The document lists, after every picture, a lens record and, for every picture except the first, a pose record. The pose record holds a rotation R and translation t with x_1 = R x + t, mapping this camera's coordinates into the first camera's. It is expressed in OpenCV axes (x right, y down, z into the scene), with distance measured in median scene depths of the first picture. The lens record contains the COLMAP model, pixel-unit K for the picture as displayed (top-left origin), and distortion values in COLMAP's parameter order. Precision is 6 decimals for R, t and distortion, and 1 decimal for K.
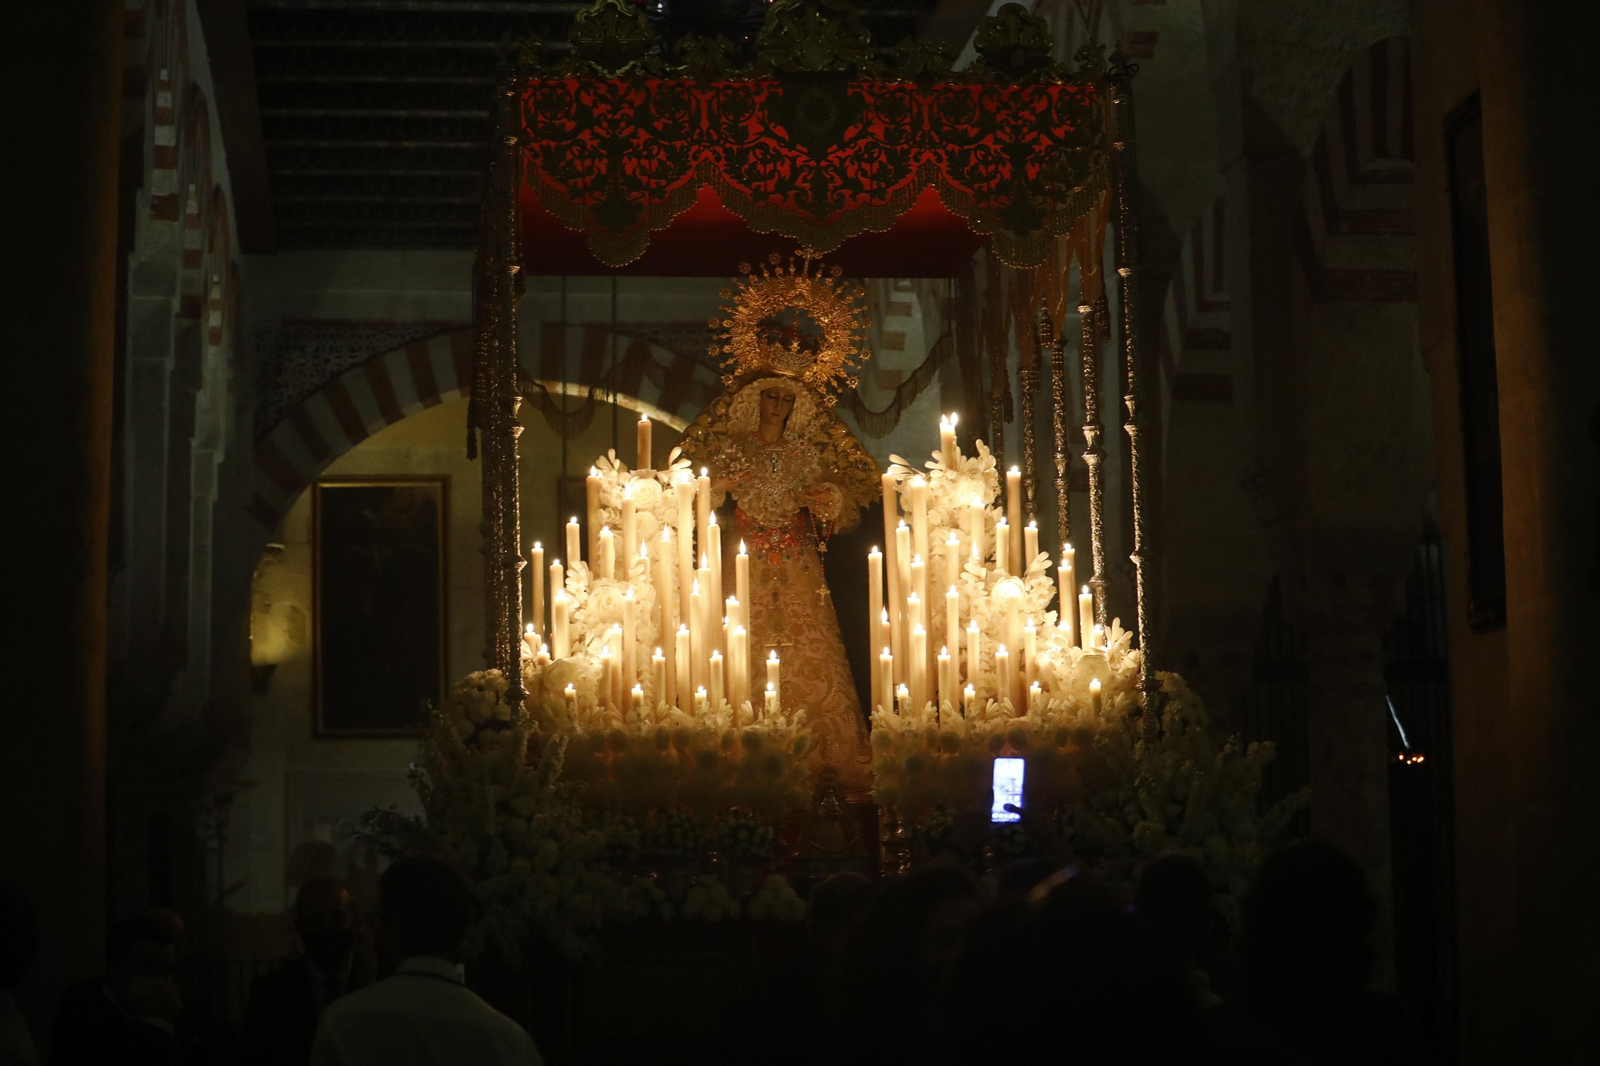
lens RADIAL K [[3222.5, 0, 800.0], [0, 3222.5, 533.0], [0, 0, 1]] dist [-0.256025, -0.007392]
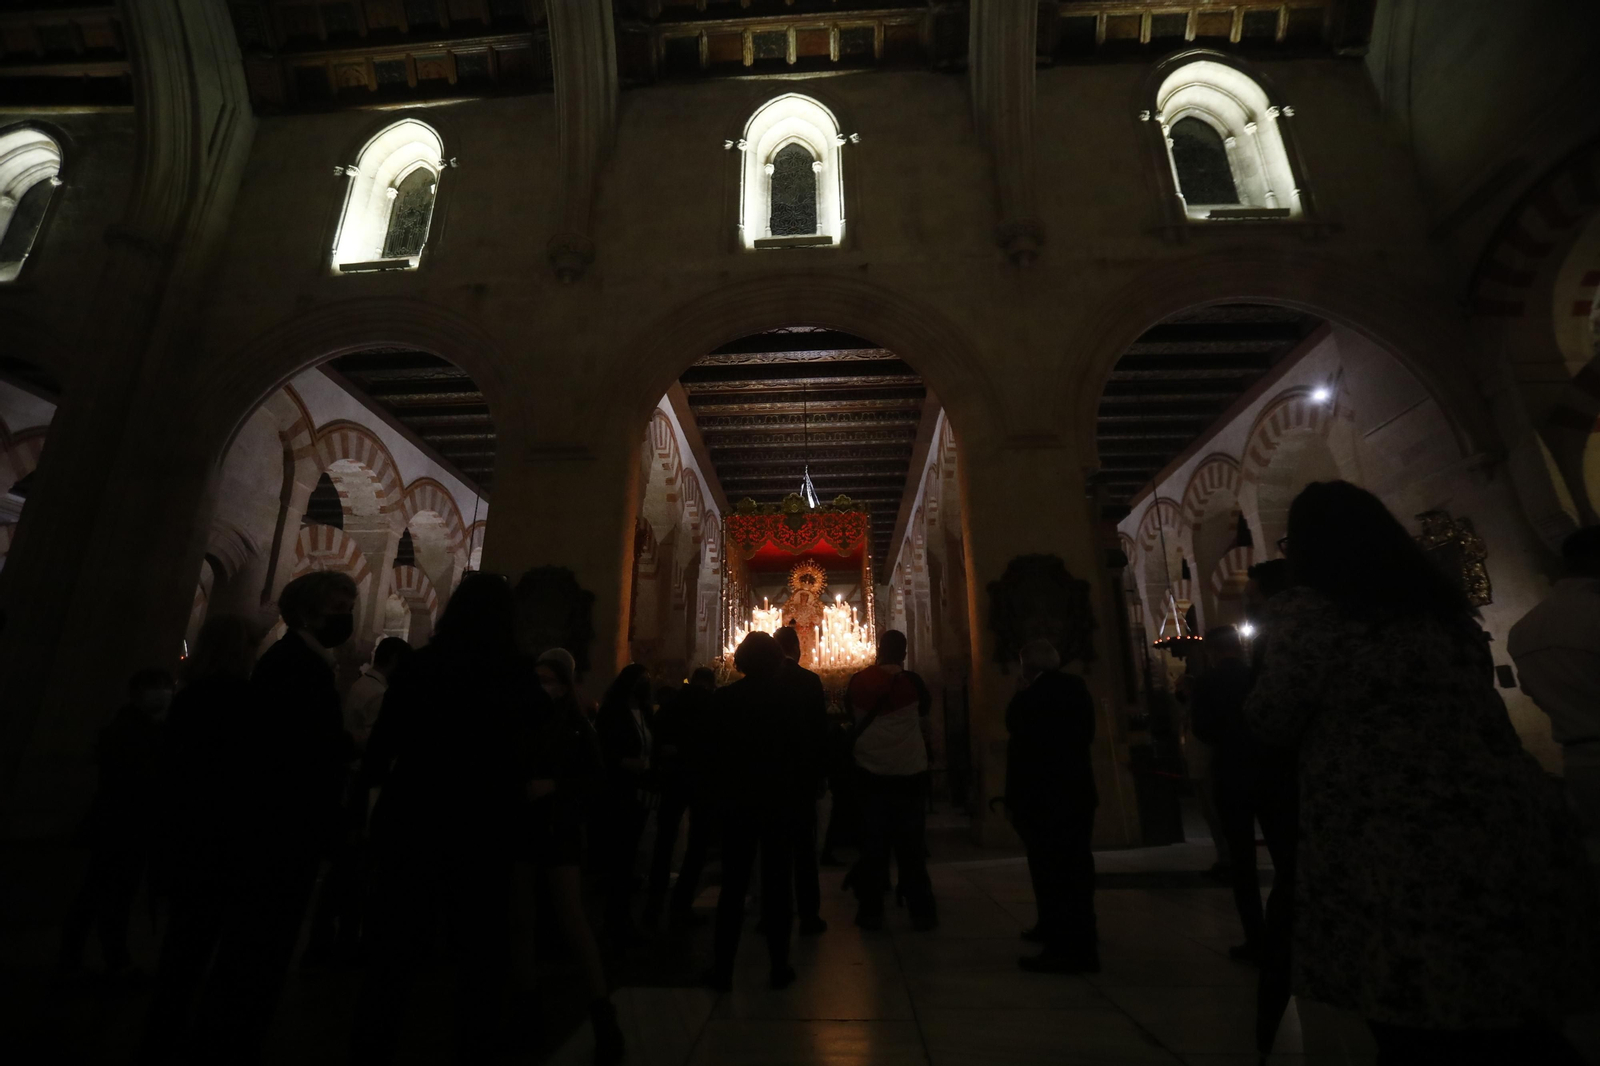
lens RADIAL K [[738.2, 0, 800.0], [0, 738.2, 533.0], [0, 0, 1]] dist [-0.075664, 0.032666]
pose [[0.985182, -0.044979, -0.165508, 0.171075], [0.014901, 0.983797, -0.178663, 0.057249], [0.170863, 0.173549, 0.969890, 0.055313]]
